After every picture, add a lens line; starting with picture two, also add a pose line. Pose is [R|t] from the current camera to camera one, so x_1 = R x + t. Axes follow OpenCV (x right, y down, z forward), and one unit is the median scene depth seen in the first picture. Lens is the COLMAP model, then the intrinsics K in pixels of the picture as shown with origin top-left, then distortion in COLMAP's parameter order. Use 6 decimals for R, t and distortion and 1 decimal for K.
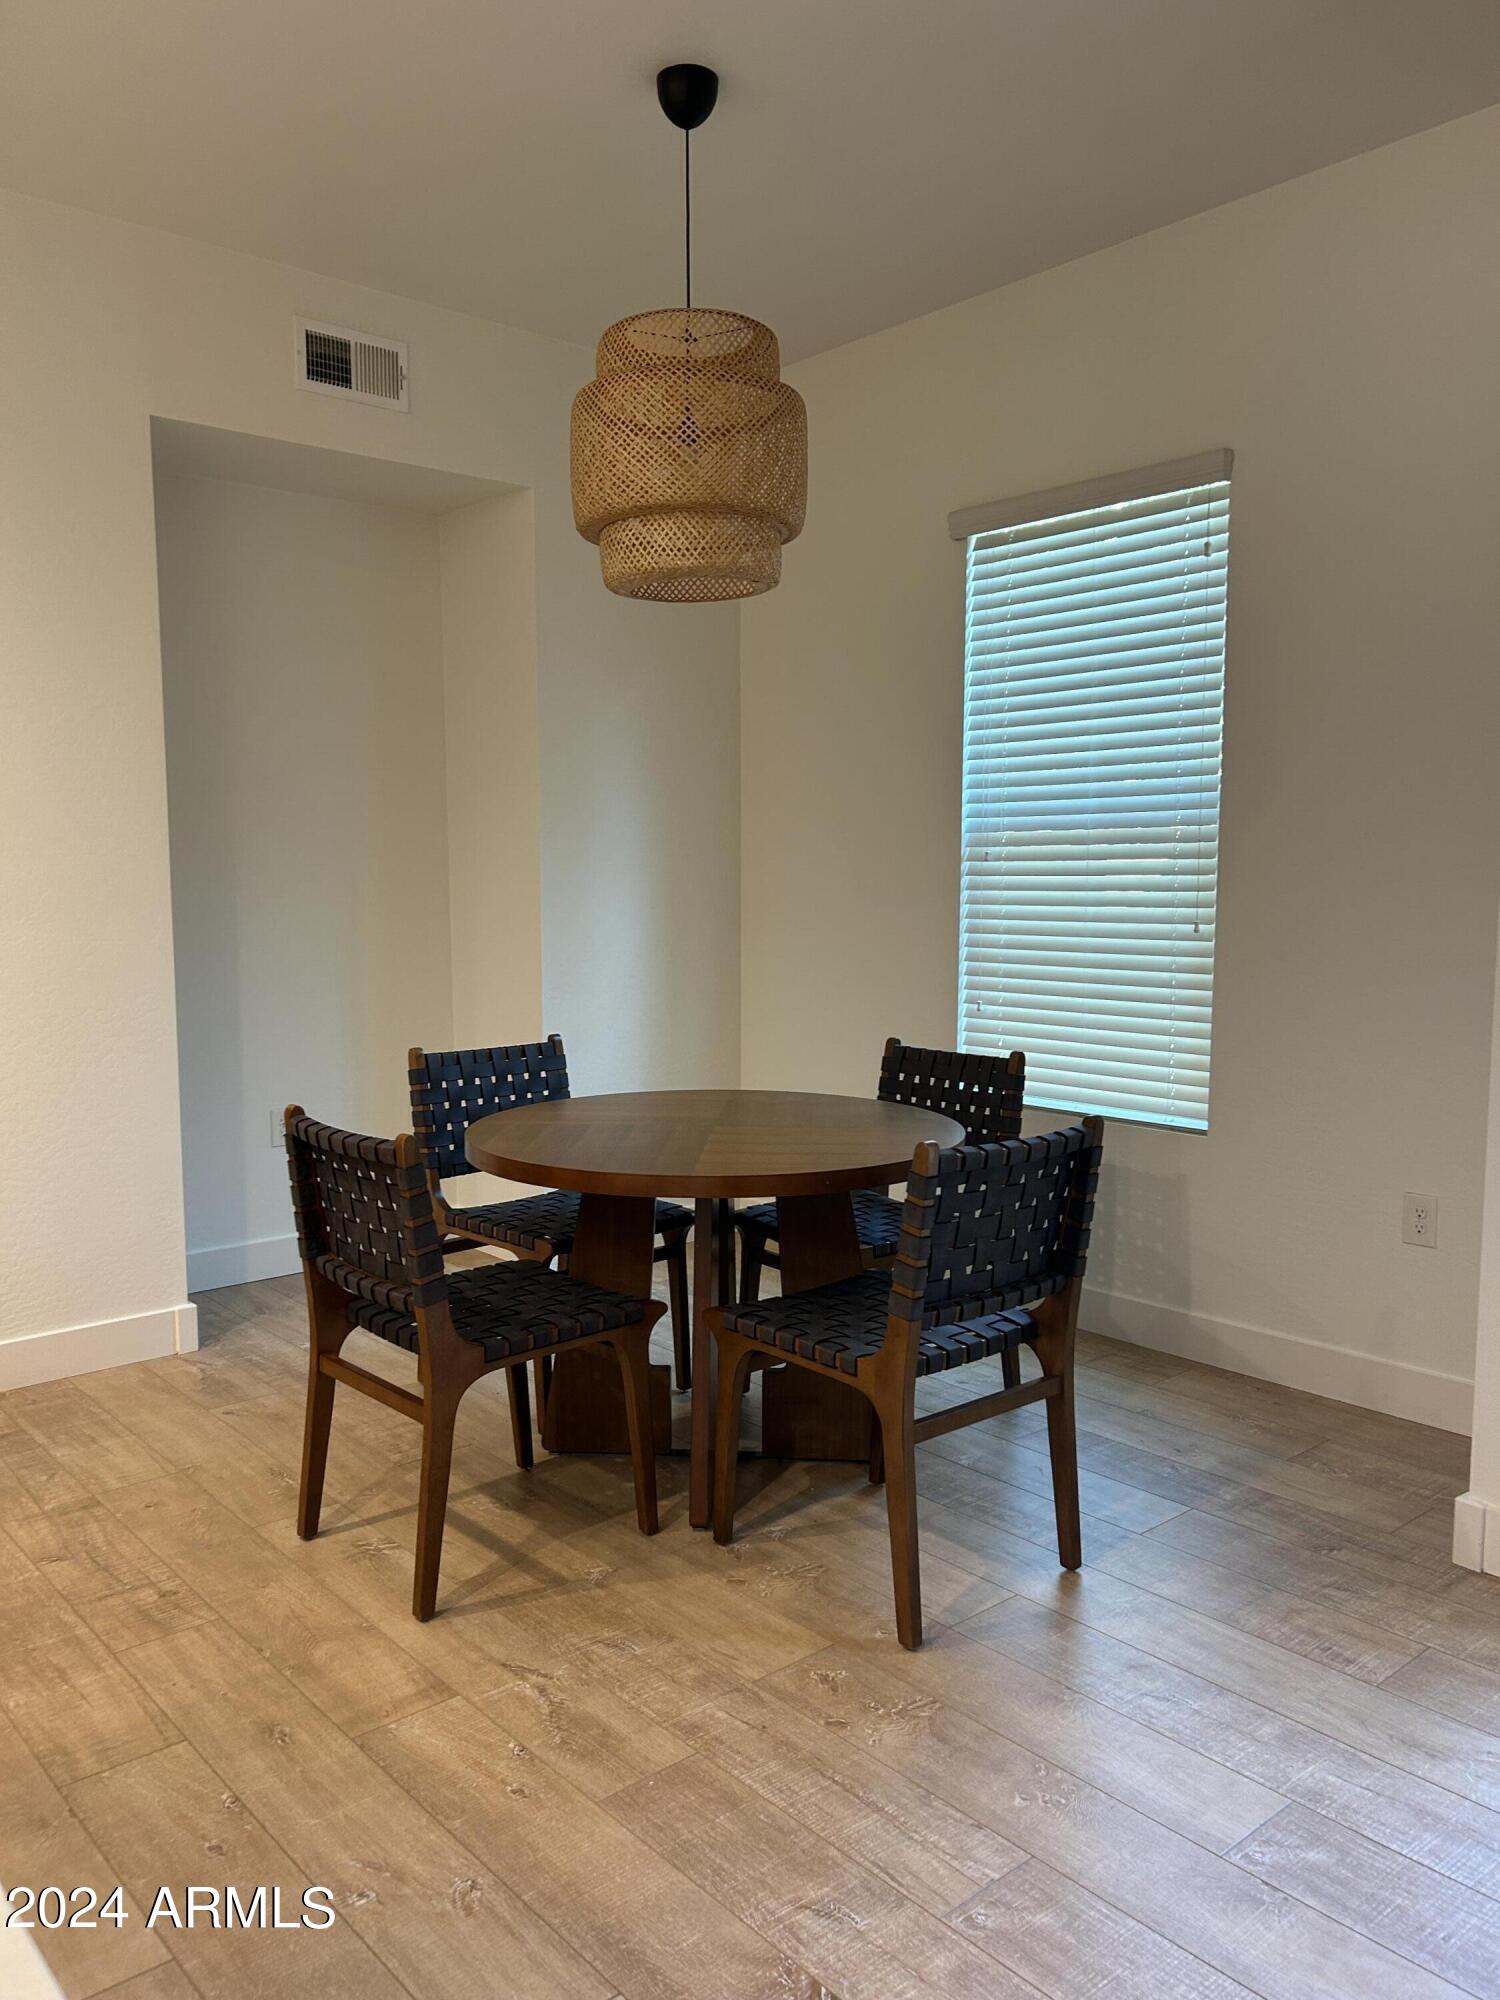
lens RADIAL K [[1504.3, 0, 750.0], [0, 1504.3, 1000.0], [0, 0, 1]] dist [0.002005, 0.001274]
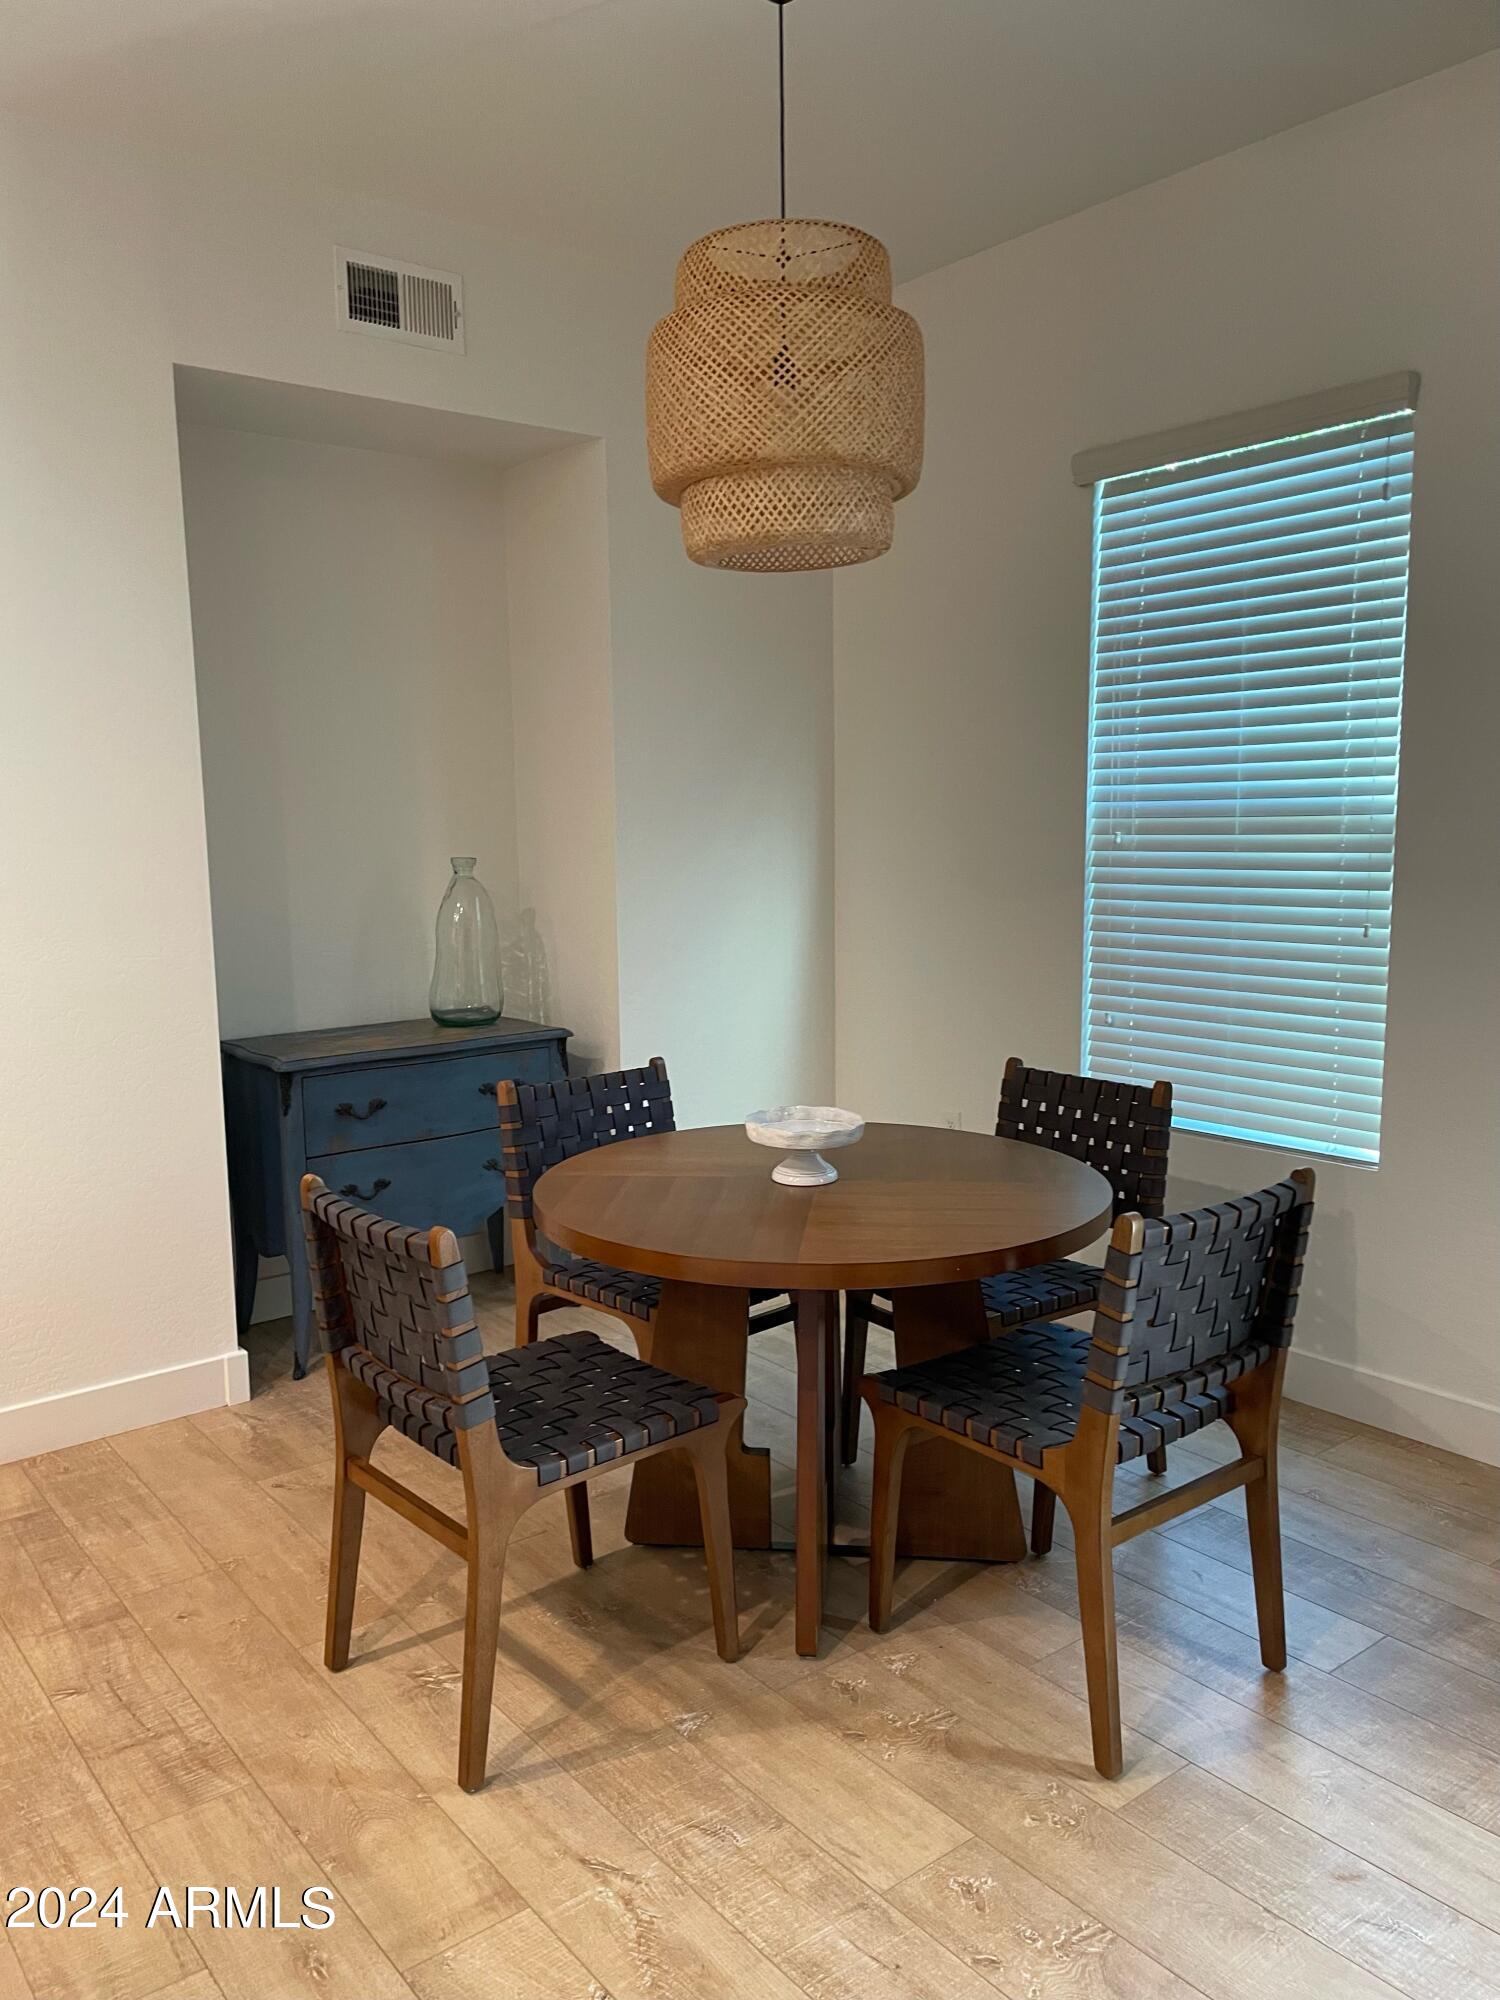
lens RADIAL K [[1509.6, 0, 754.7], [0, 1509.6, 999.9], [0, 0, 1]] dist [0.067501, -0.089535]
pose [[0.998763, -0.004580, -0.049504, -0.018211], [0.006171, 0.999468, 0.032028, -0.051303], [0.049331, -0.032294, 0.998260, 0.133780]]
